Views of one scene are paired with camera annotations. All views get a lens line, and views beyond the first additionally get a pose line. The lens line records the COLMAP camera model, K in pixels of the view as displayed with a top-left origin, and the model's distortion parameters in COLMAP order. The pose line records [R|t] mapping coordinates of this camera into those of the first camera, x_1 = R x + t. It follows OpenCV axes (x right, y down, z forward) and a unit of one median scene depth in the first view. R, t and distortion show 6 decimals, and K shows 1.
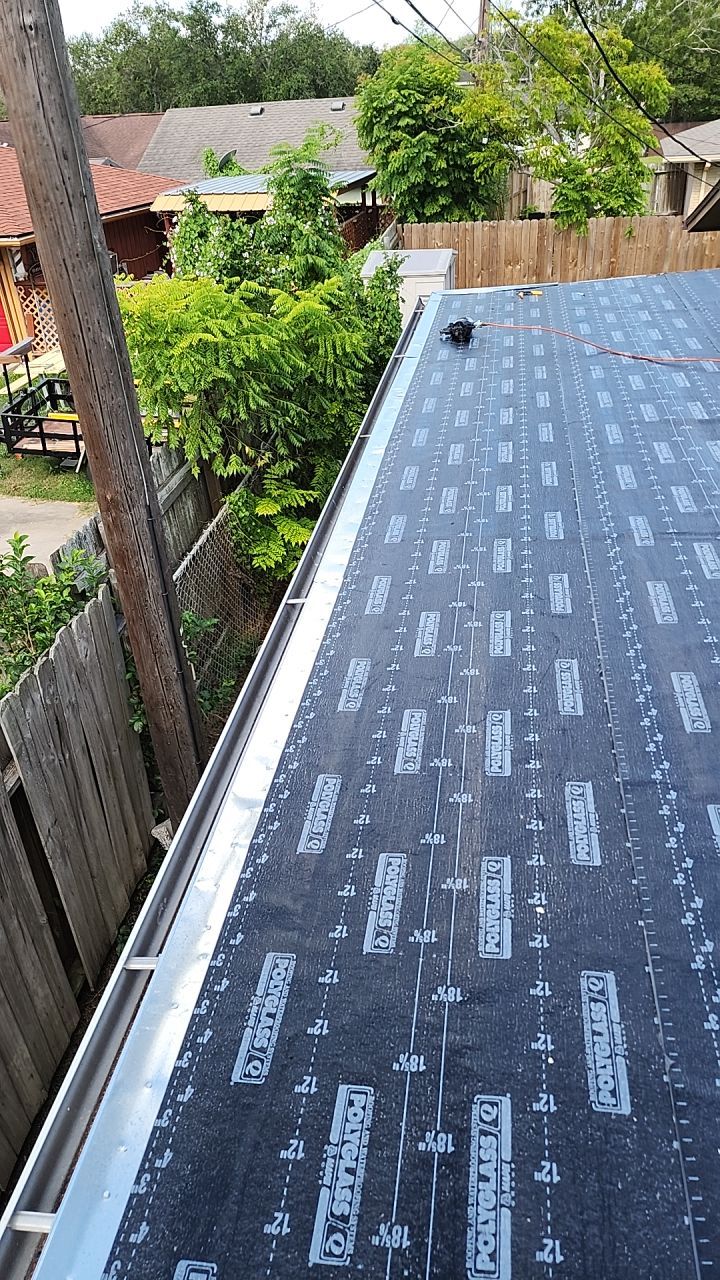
lens RADIAL K [[800.6, 0, 360.0], [0, 800.6, 640.0], [0, 0, 1]] dist [0.006140, -0.000918]
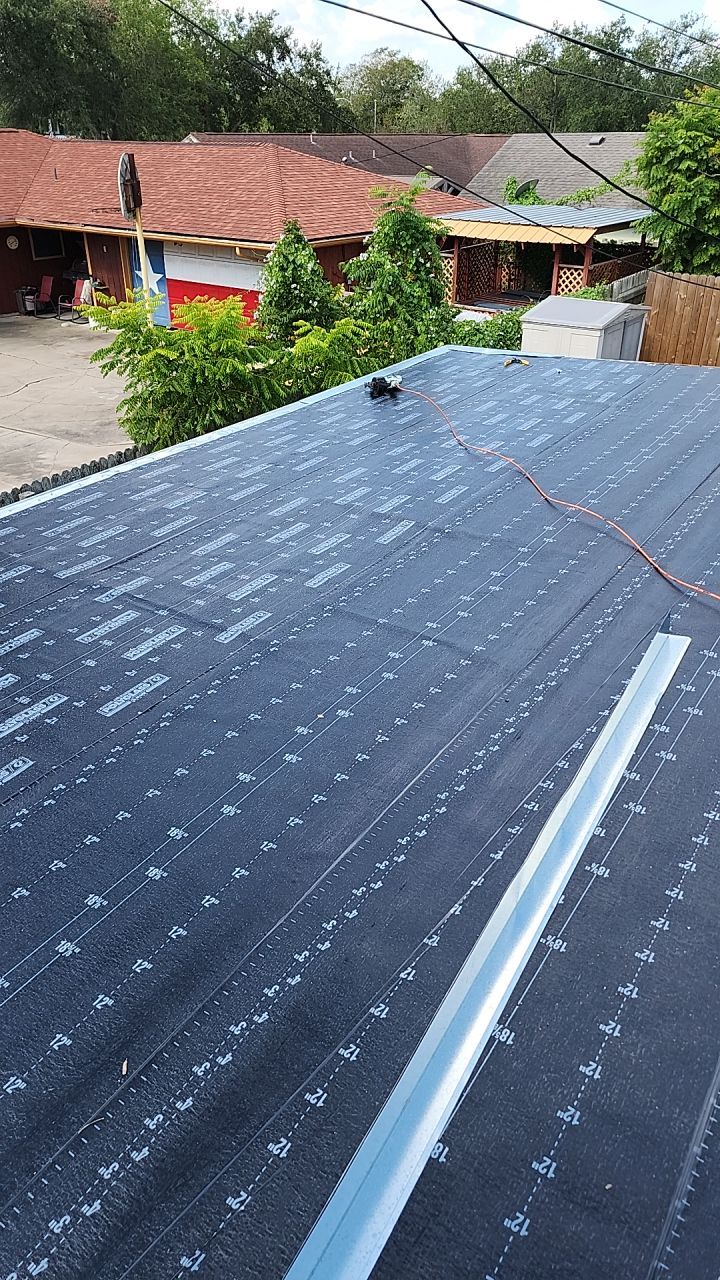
lens RADIAL K [[814.8, 0, 360.0], [0, 814.8, 640.0], [0, 0, 1]] dist [0.036678, -0.035164]
pose [[0.891531, 0.276506, -0.358771, 0.212241], [-0.285202, 0.958010, 0.029625, -0.039722], [0.351898, 0.075910, 0.932955, 0.021967]]
